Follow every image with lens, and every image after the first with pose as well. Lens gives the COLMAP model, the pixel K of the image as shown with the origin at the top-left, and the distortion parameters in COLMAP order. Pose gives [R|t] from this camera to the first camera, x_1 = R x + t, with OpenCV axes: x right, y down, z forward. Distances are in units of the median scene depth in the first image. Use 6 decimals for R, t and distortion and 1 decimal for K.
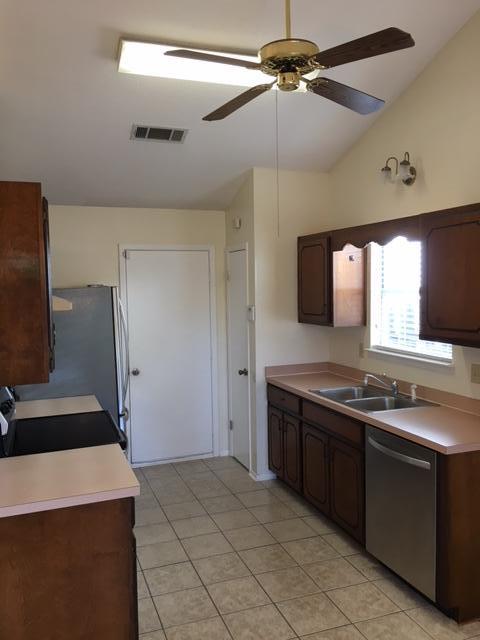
lens RADIAL K [[543.5, 0, 240.0], [0, 543.5, 320.0], [0, 0, 1]] dist [0.083621, -0.100905]
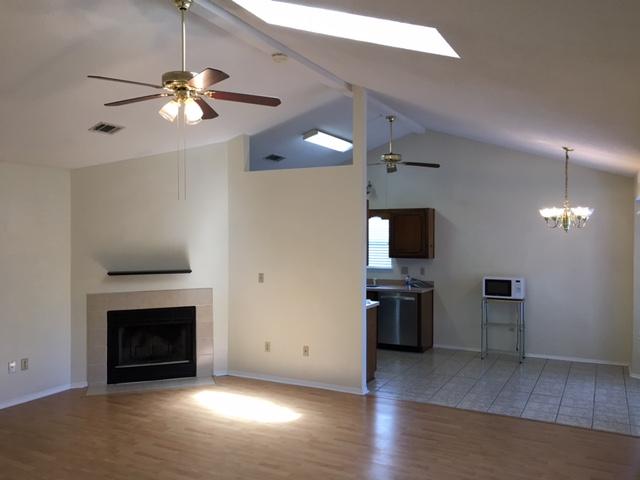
lens RADIAL K [[543.5, 0, 320.4], [0, 543.5, 243.4], [0, 0, 1]] dist [0.083621, -0.100905]
pose [[0.738471, 0.012599, 0.674167, -1.142786], [0.031849, 0.998058, -0.053538, 0.065425], [-0.673532, 0.061007, 0.736636, -0.462833]]
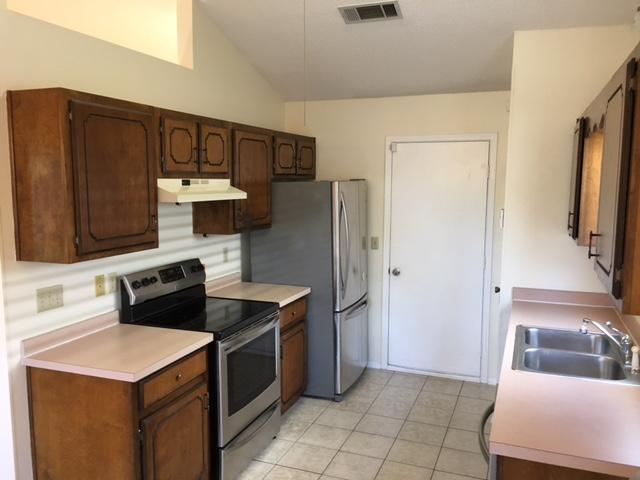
lens RADIAL K [[543.5, 0, 320.4], [0, 543.5, 243.4], [0, 0, 1]] dist [0.083621, -0.100905]
pose [[0.748766, 0.102913, -0.654797, 0.372829], [-0.064881, 0.994509, 0.082112, -0.026935], [0.659652, -0.018999, 0.751331, 0.227280]]
